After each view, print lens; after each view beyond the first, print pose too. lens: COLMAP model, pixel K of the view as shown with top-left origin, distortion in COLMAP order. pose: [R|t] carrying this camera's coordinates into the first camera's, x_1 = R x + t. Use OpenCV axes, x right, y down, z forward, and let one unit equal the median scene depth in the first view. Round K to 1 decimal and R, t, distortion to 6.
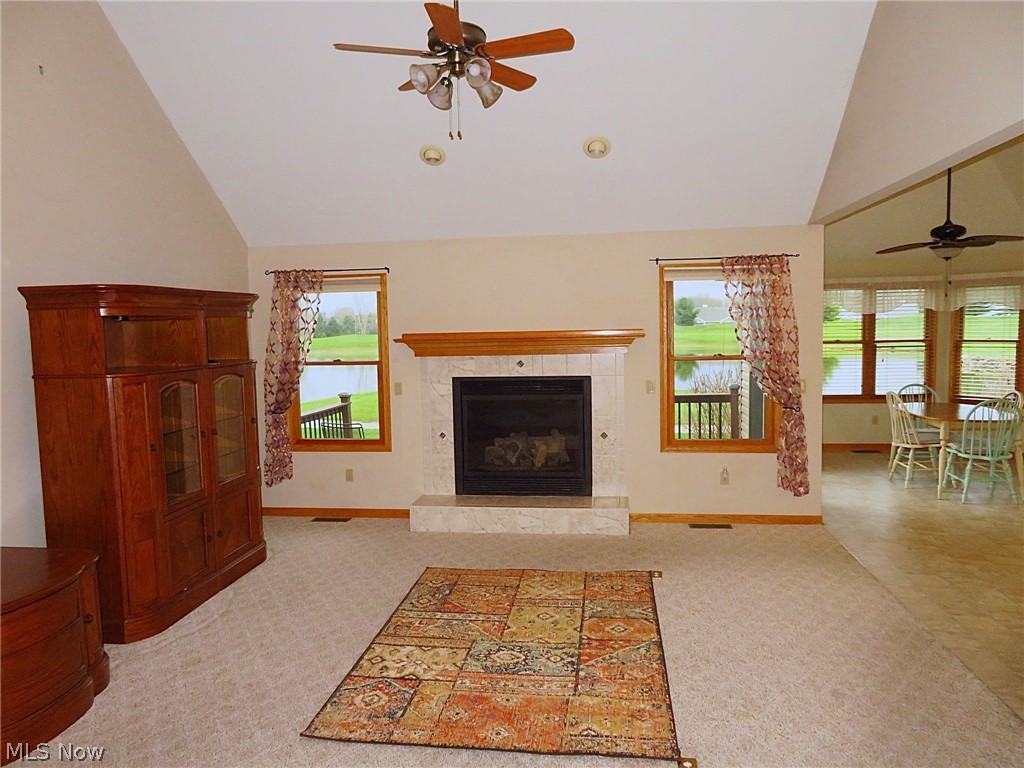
lens RADIAL K [[729.9, 0, 512.0], [0, 729.9, 384.0], [0, 0, 1]] dist [0.001174, -0.000221]
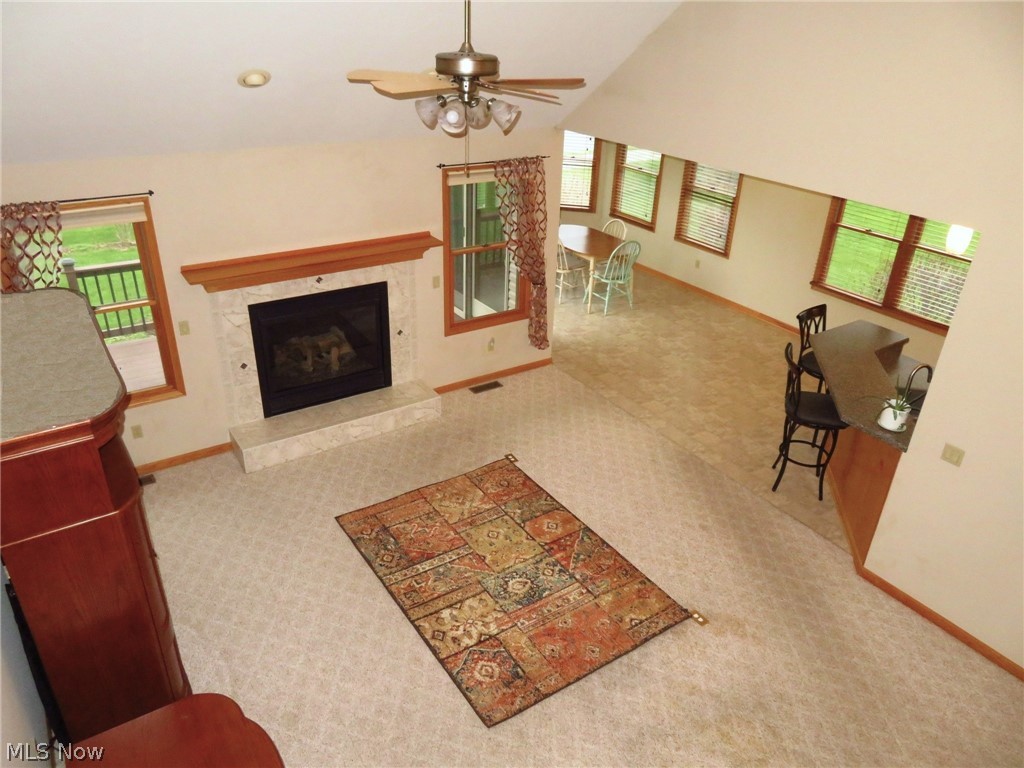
lens RADIAL K [[729.9, 0, 512.0], [0, 729.9, 384.0], [0, 0, 1]] dist [0.001174, -0.000221]
pose [[0.741668, -0.267991, 0.614906, -0.556365], [0.002011, 0.917605, 0.397489, -0.368553], [-0.670764, -0.293568, 0.681097, 0.169532]]
